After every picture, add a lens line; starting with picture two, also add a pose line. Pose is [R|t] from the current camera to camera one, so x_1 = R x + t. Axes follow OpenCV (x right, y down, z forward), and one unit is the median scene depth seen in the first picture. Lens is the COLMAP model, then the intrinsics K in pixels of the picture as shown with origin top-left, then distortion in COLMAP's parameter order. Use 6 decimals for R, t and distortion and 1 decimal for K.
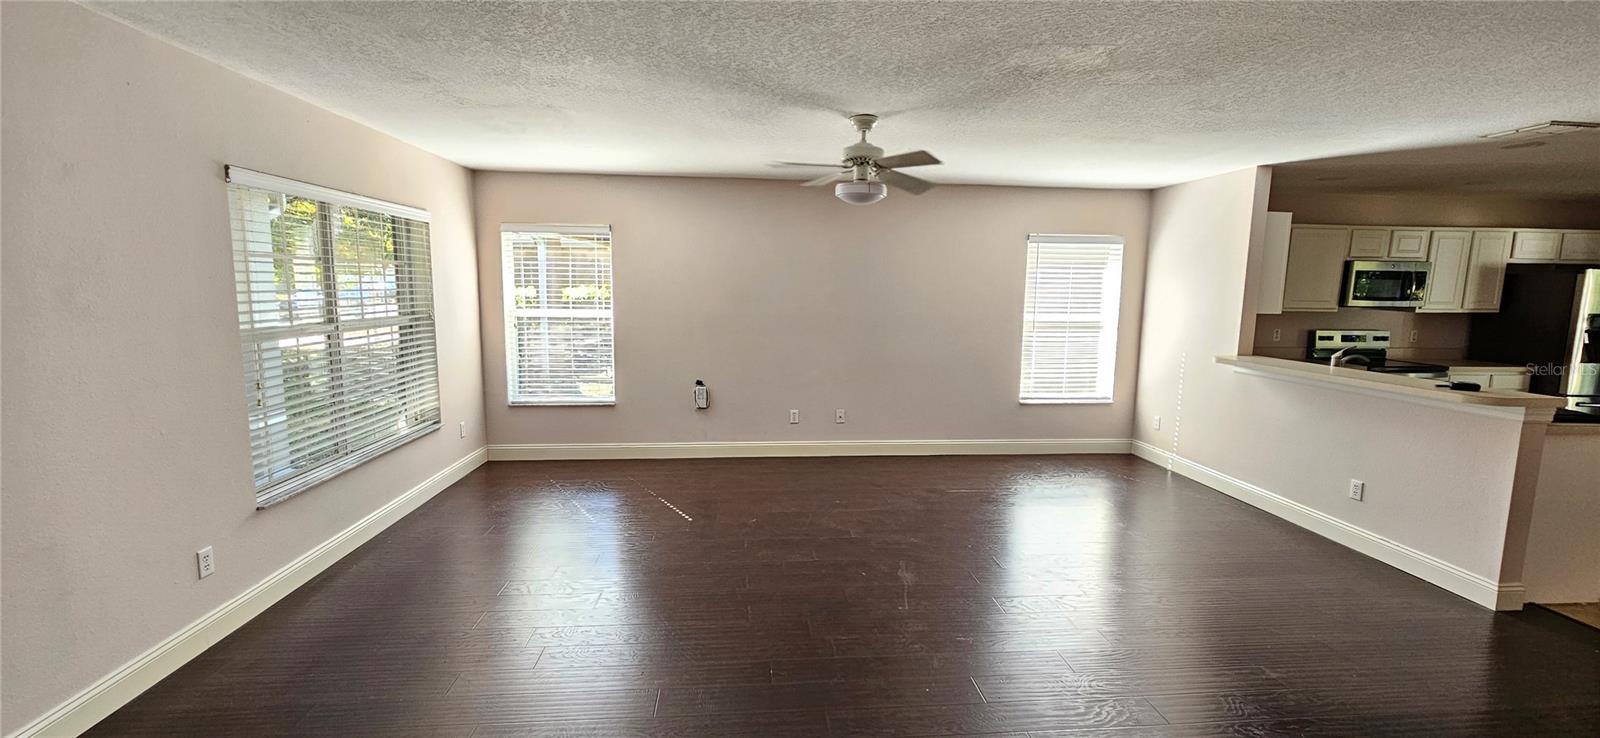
lens RADIAL K [[655.4, 0, 799.6], [0, 655.4, 365.1], [0, 0, 1]] dist [0.002291, 0.000250]
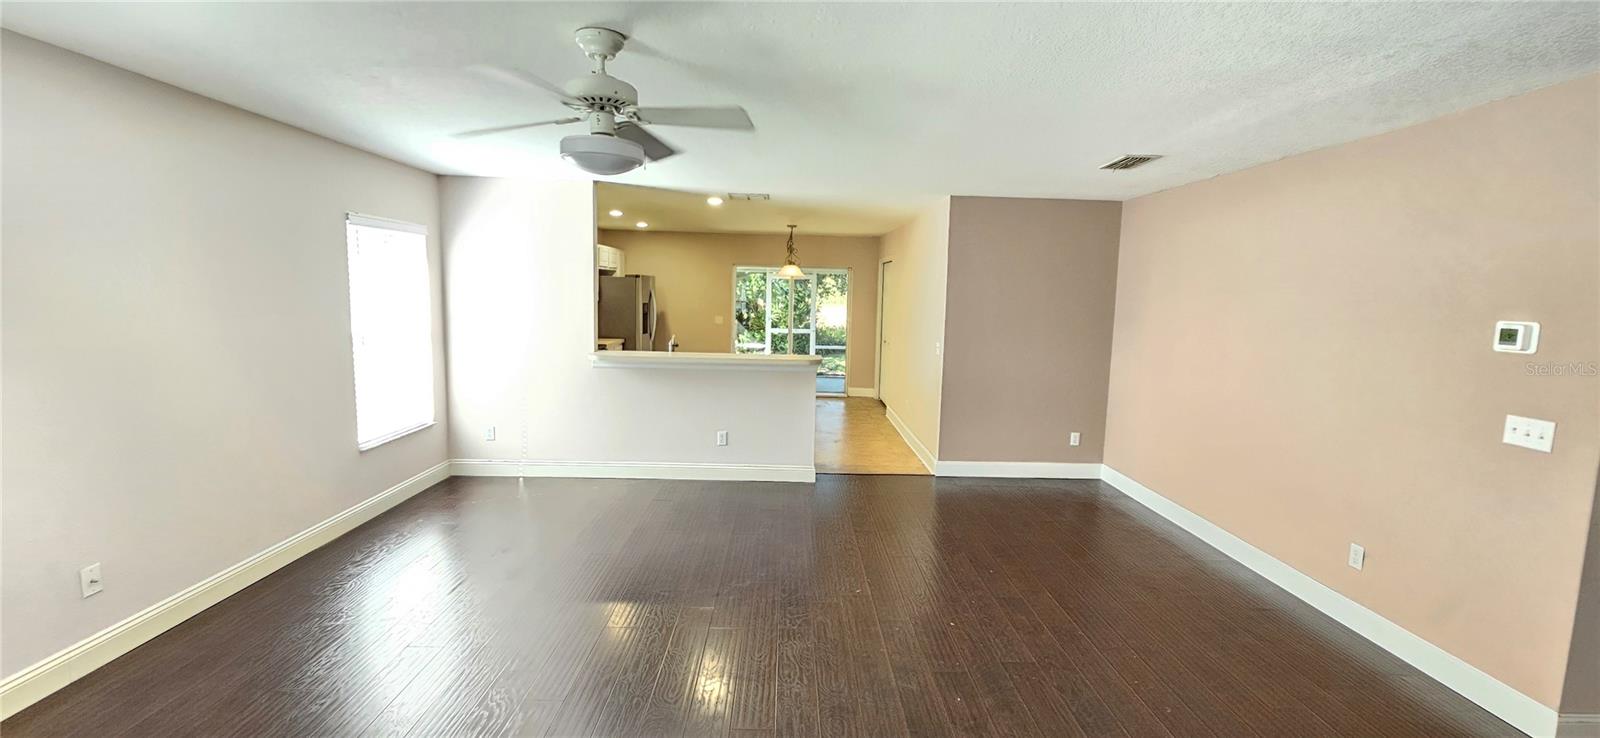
lens RADIAL K [[655.4, 0, 799.6], [0, 655.4, 365.1], [0, 0, 1]] dist [0.002291, 0.000250]
pose [[0.070792, -0.122490, 0.989942, -0.327604], [0.097668, 0.988514, 0.115329, -0.070893], [-0.992698, 0.088521, 0.081942, 0.469292]]
